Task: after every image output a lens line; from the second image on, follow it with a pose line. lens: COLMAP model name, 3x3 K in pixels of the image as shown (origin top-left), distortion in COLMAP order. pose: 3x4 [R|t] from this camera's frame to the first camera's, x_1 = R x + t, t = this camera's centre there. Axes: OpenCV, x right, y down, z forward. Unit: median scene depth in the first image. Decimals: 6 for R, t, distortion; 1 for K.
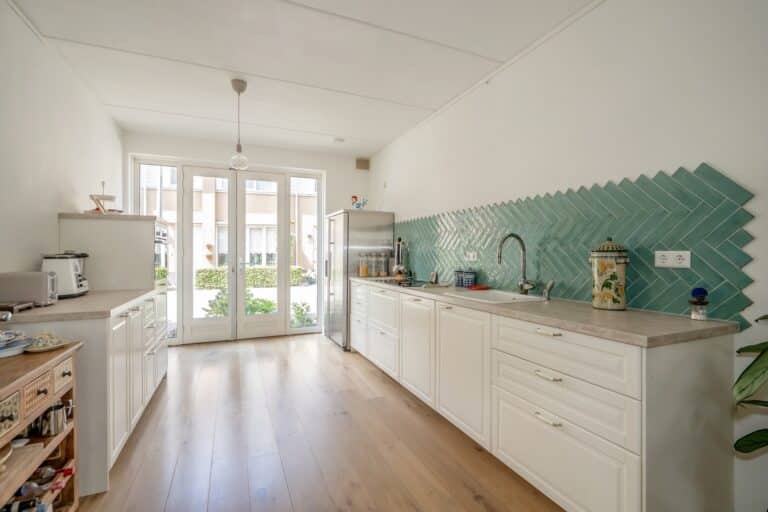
lens RADIAL K [[352.2, 0, 383.0], [0, 352.2, 252.1], [0, 0, 1]] dist [-0.002719, 0.002269]
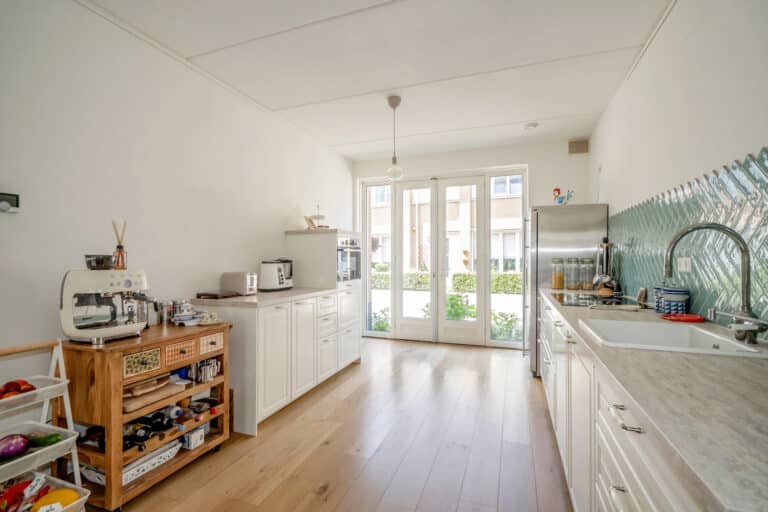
lens RADIAL K [[352.2, 0, 380.0], [0, 352.2, 253.9], [0, 0, 1]] dist [-0.002719, 0.002269]
pose [[0.721366, -0.010601, -0.692473, 0.190577], [0.004085, 0.999931, -0.011052, -0.000923], [0.692542, 0.005144, 0.721360, 0.134661]]
